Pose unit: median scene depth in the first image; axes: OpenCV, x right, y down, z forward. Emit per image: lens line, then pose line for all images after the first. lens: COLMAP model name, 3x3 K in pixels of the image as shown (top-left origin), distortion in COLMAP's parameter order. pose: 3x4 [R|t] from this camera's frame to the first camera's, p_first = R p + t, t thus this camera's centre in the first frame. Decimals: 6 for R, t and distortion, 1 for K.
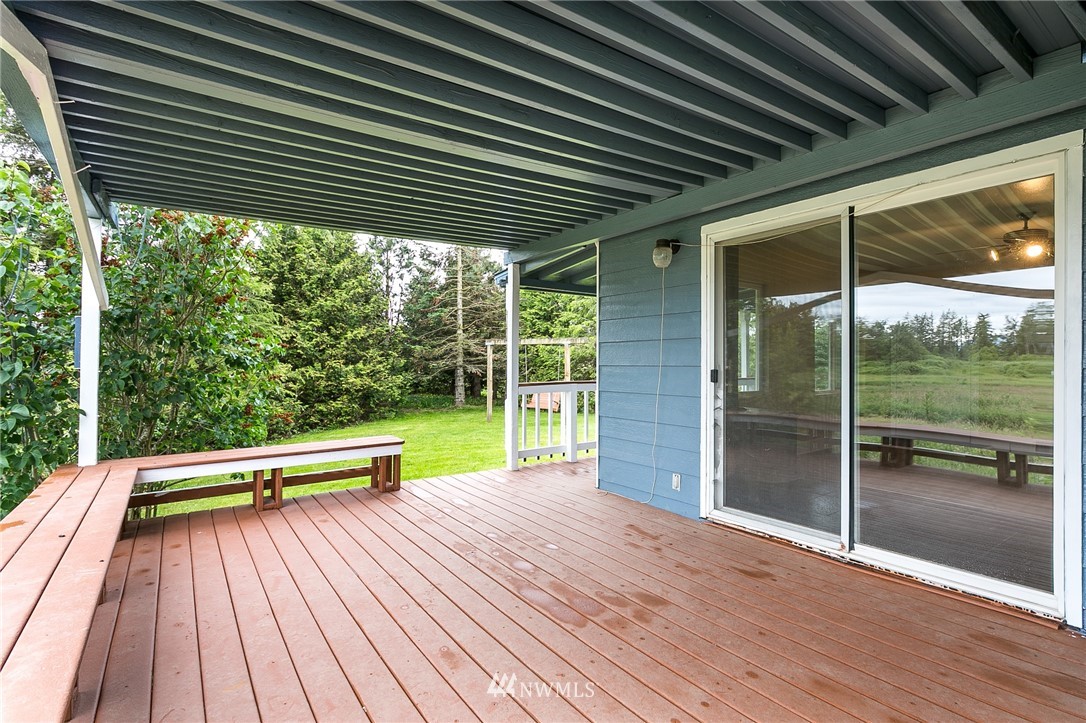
lens RADIAL K [[506.0, 0, 541.7], [0, 506.0, 364.6], [0, 0, 1]] dist [-0.000942, 0.000042]
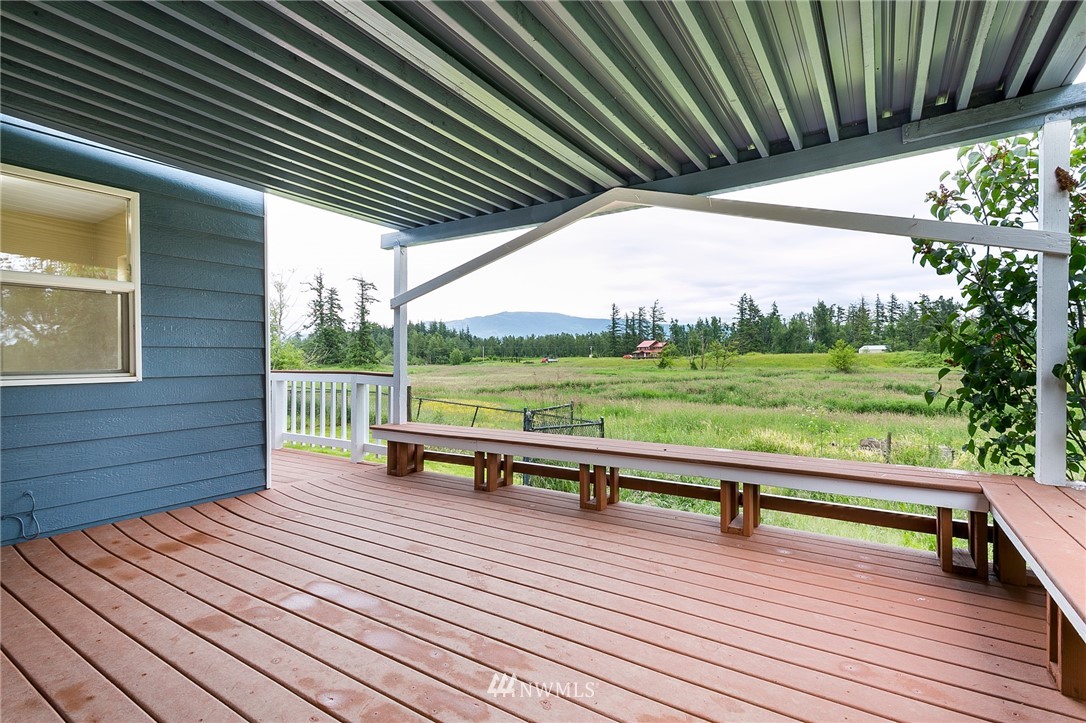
lens RADIAL K [[505.5, 0, 544.7], [0, 505.5, 359.4], [0, 0, 1]] dist [0.002152, 0.000766]
pose [[-0.930967, 0.004456, -0.365076, 0.005749], [0.006646, 0.999967, -0.004743, 0.035972], [0.365043, -0.006842, -0.930966, 1.766547]]
